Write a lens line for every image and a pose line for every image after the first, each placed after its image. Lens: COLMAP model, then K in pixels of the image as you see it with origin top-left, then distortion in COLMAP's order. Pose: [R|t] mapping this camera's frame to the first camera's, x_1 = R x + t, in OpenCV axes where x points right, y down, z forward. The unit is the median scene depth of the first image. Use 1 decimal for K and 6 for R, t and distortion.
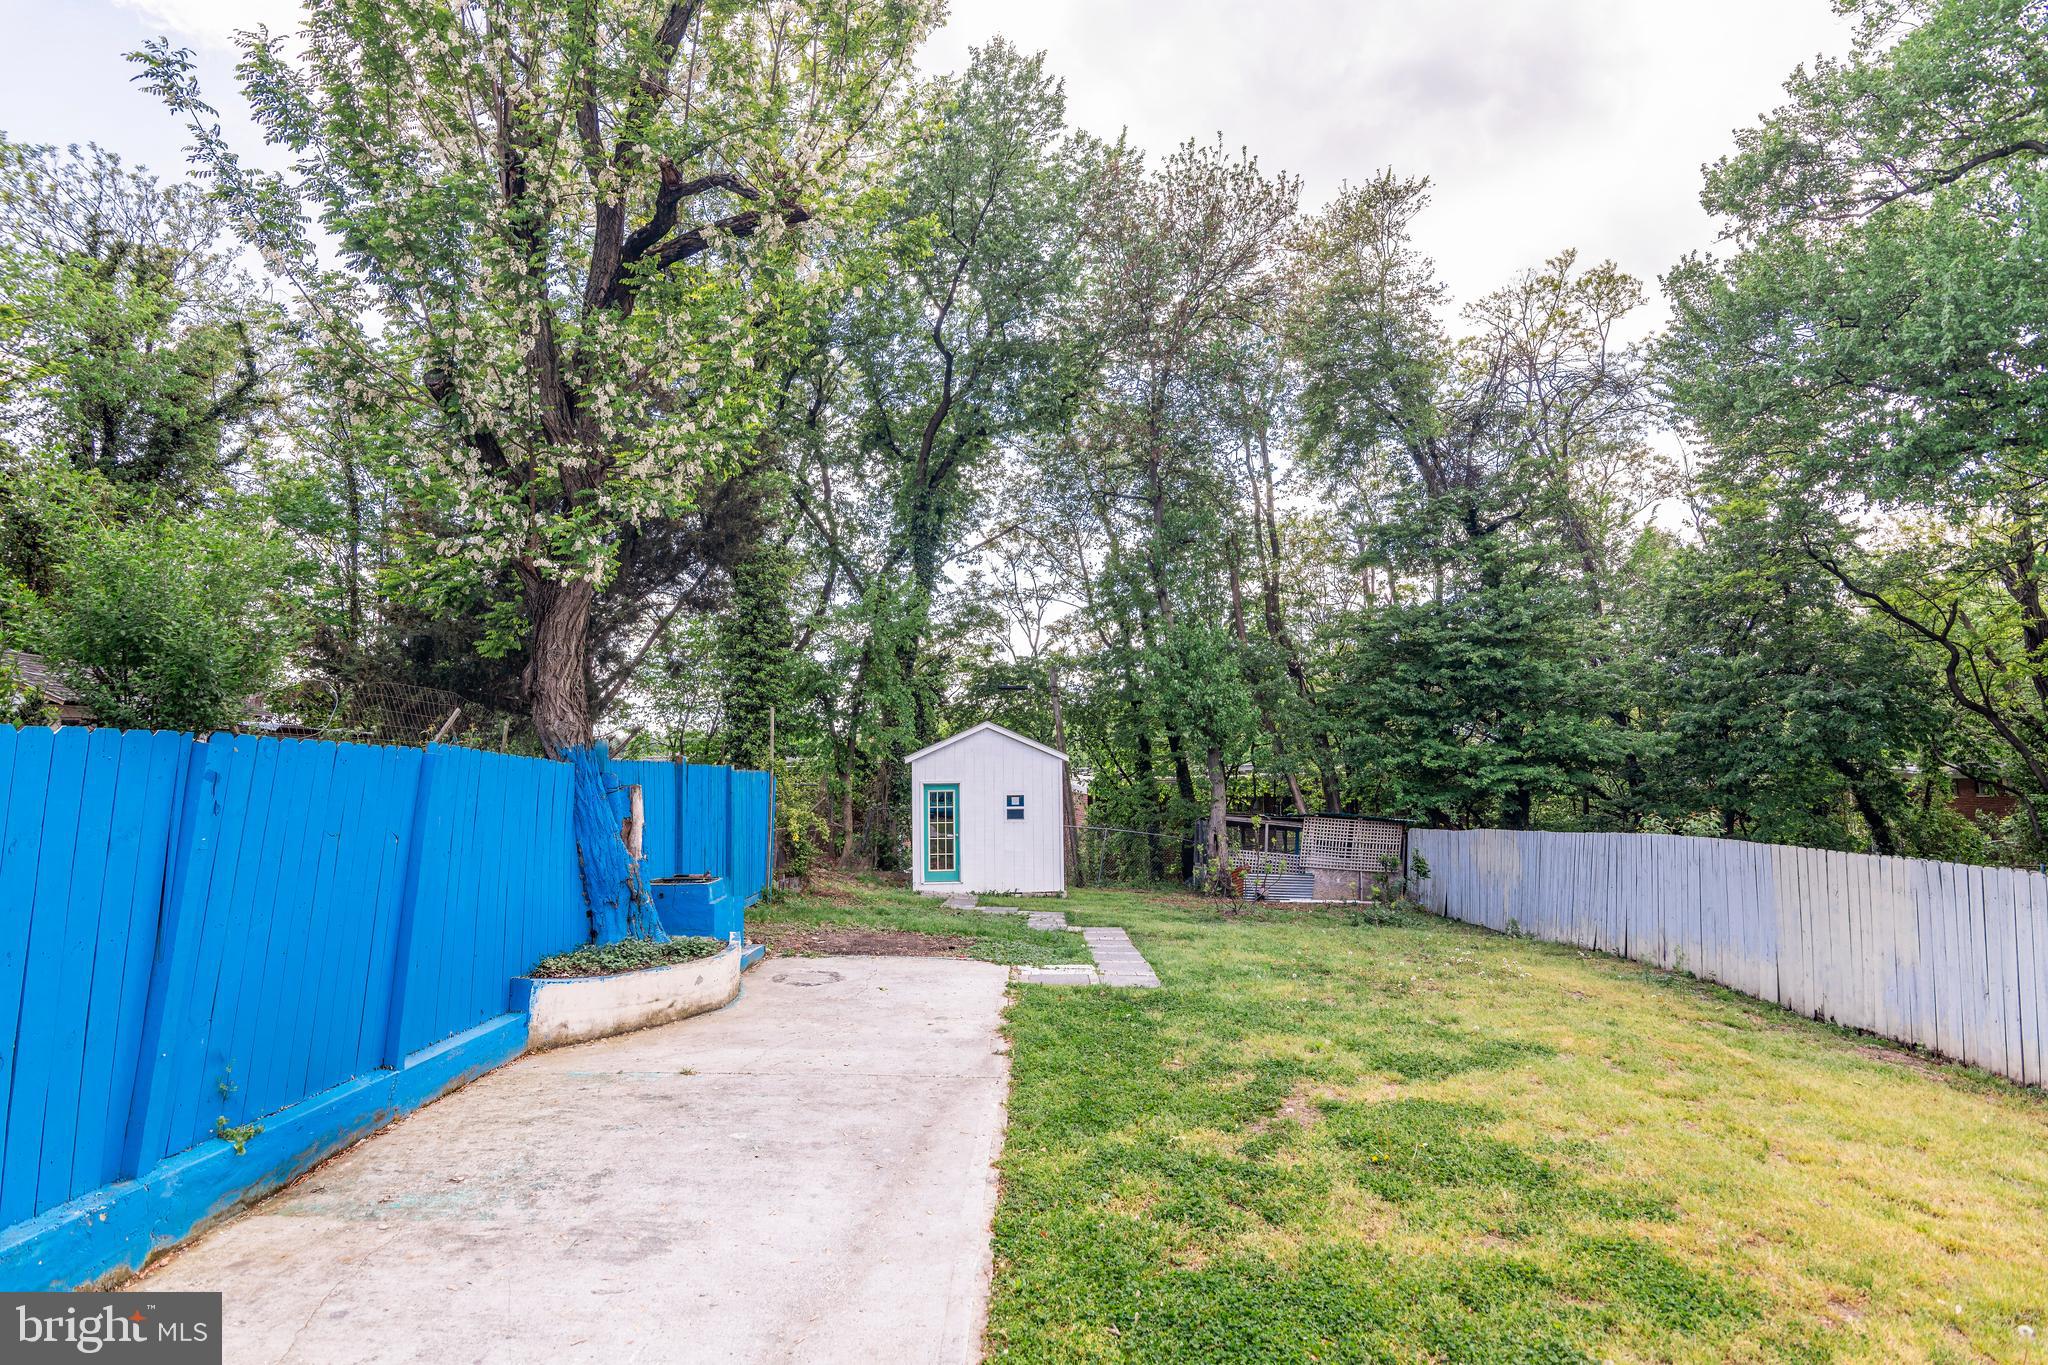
lens RADIAL K [[1010.2, 0, 1017.7], [0, 1010.2, 679.1], [0, 0, 1]] dist [-0.000004, 0.000563]
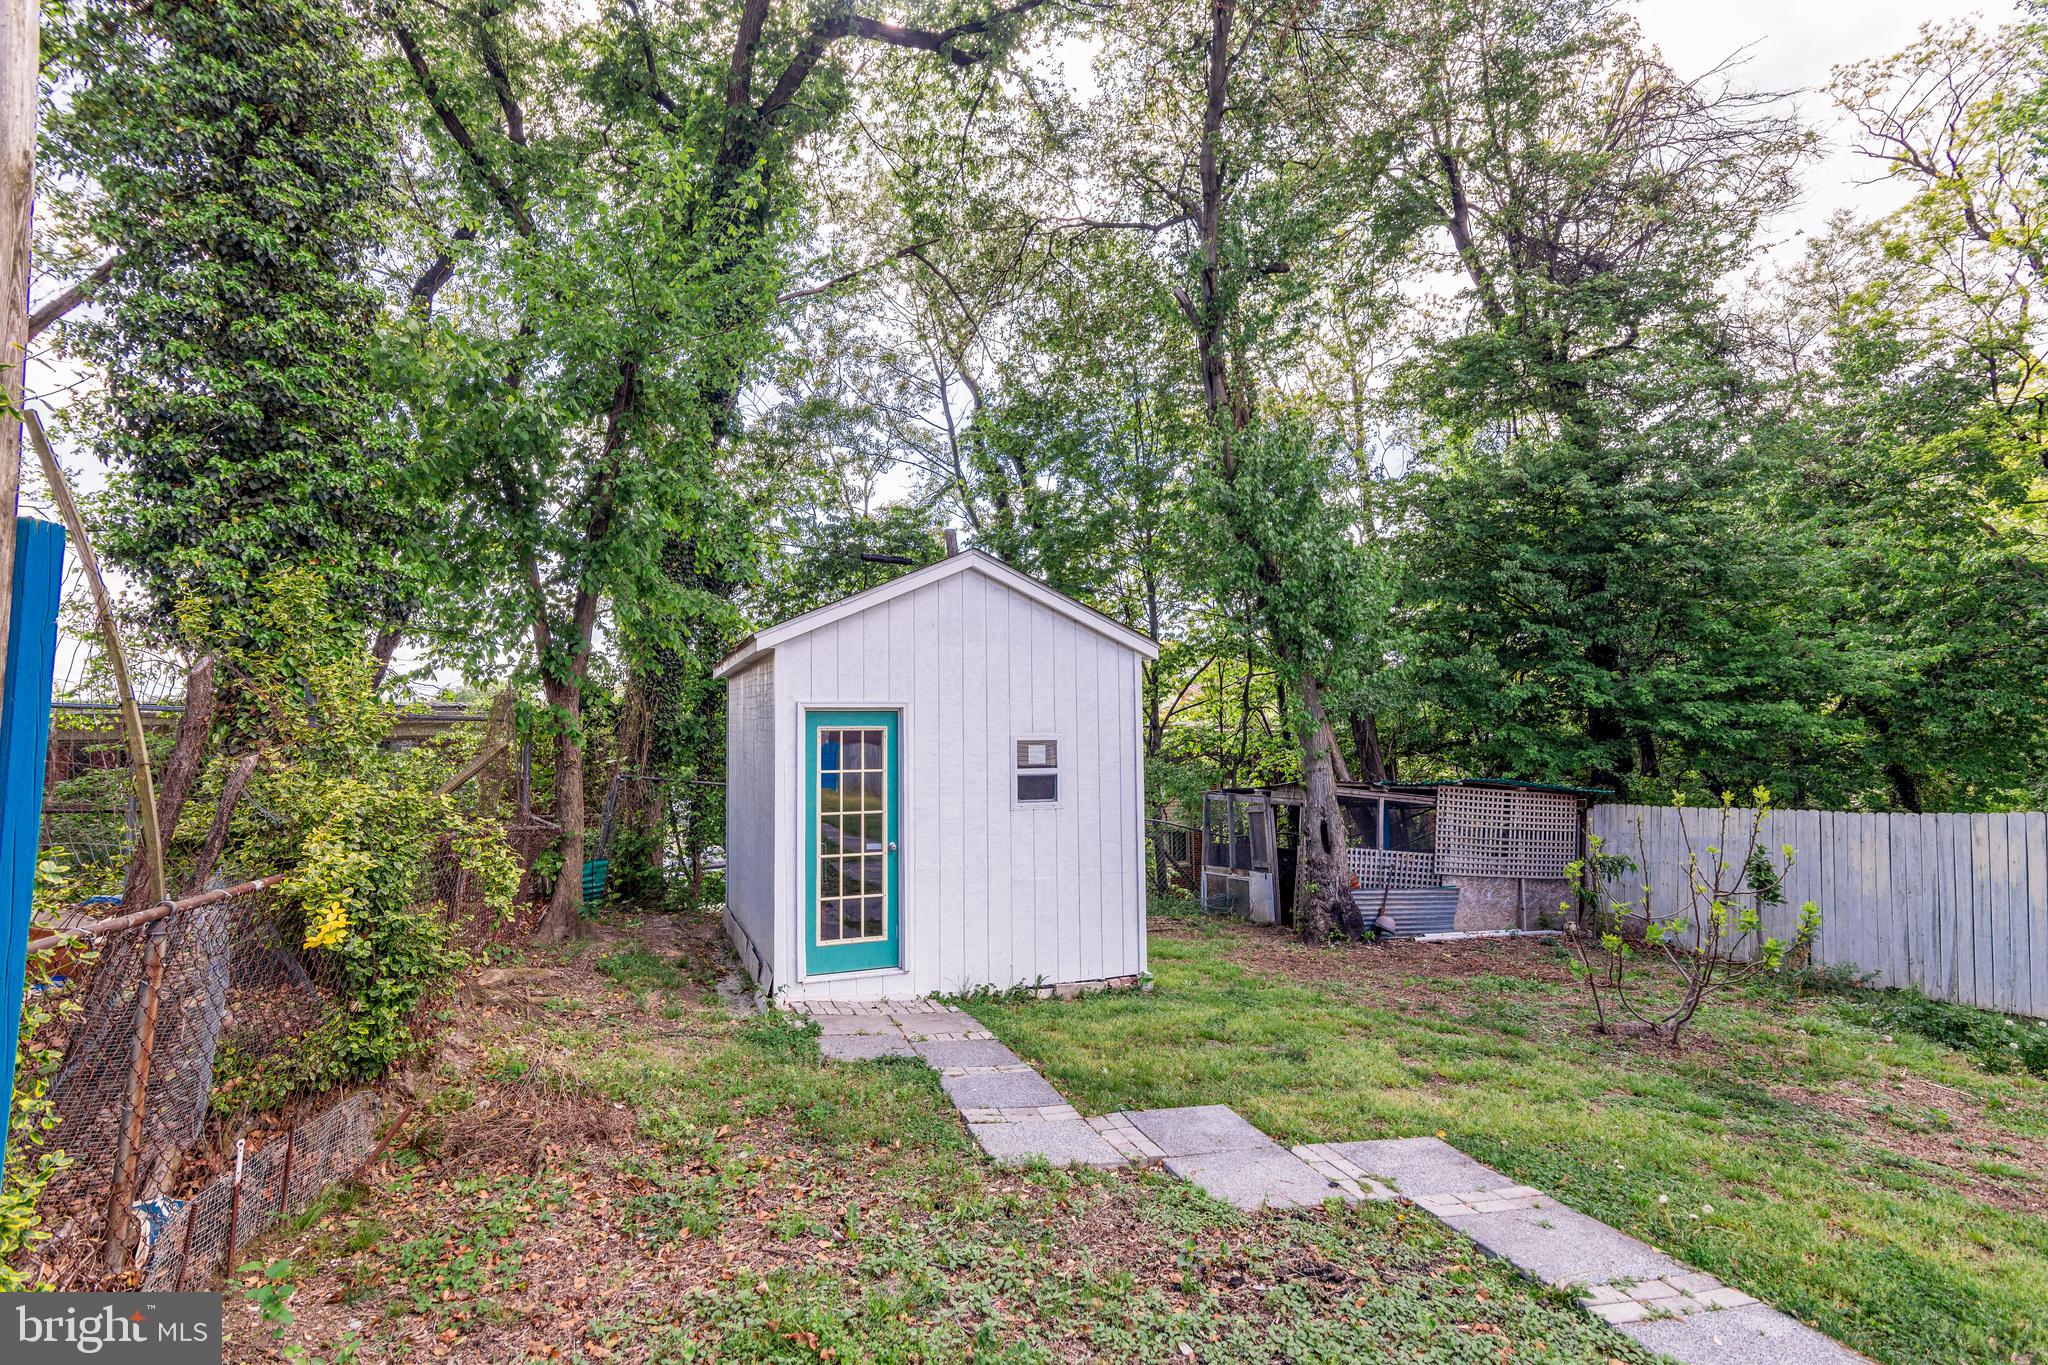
lens RADIAL K [[1047.3, 0, 1019.8], [0, 1047.3, 705.5], [0, 0, 1]] dist [0.000164, 0.000185]
pose [[0.965454, 0.009468, 0.260400, -0.115002], [-0.024704, 0.998164, 0.055299, 0.079328], [-0.259398, -0.059821, 0.963916, 0.610025]]
